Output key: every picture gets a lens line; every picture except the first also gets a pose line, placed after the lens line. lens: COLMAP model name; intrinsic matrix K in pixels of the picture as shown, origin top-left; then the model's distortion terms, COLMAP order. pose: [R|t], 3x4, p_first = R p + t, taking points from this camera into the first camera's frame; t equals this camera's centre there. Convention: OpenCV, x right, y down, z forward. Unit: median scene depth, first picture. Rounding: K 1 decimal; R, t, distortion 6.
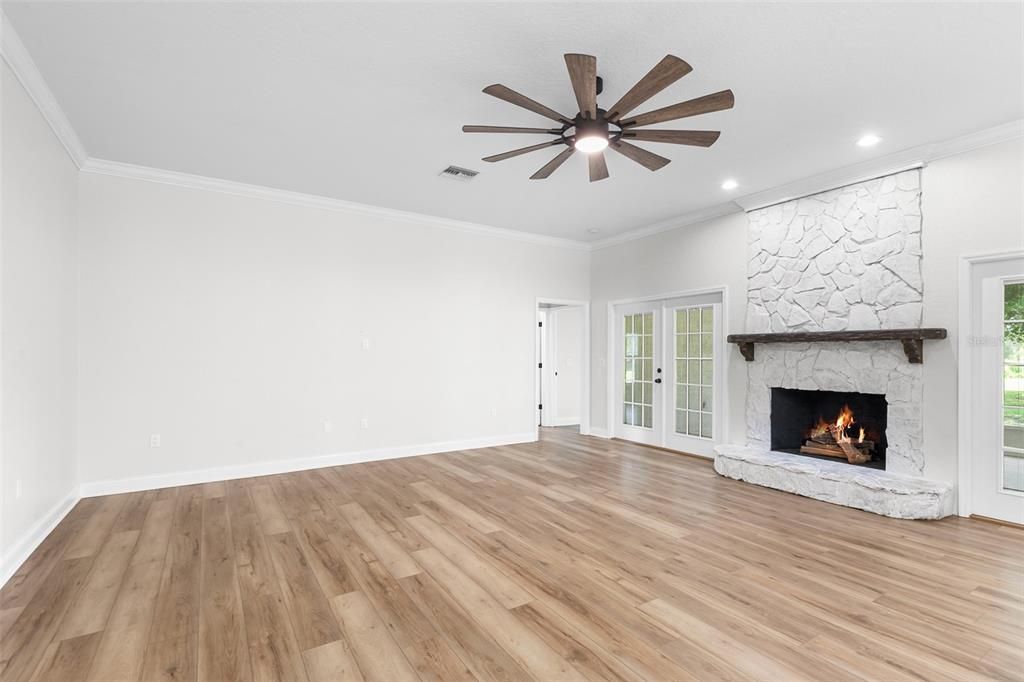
lens RADIAL K [[487.5, 0, 512.2], [0, 487.5, 353.4], [0, 0, 1]] dist [0.035910, -0.024169]
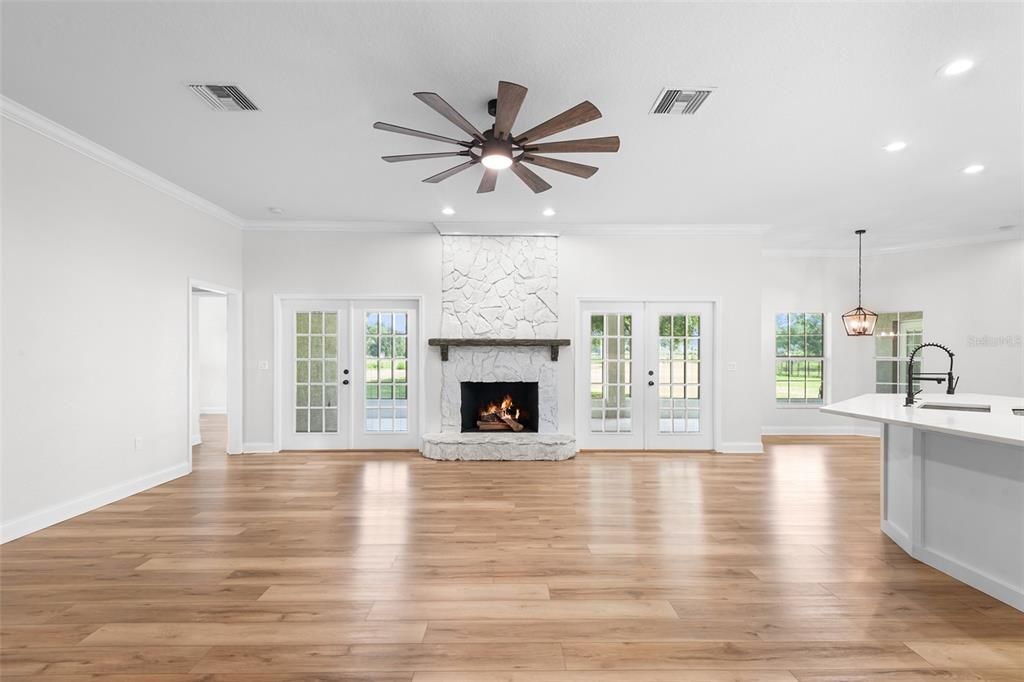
lens RADIAL K [[487.5, 0, 512.2], [0, 487.5, 353.4], [0, 0, 1]] dist [0.035910, -0.024169]
pose [[0.503212, 0.001795, 0.864161, -0.522320], [-0.001642, 0.999998, -0.001121, -0.001905], [-0.864162, -0.000855, 0.503214, 0.295685]]
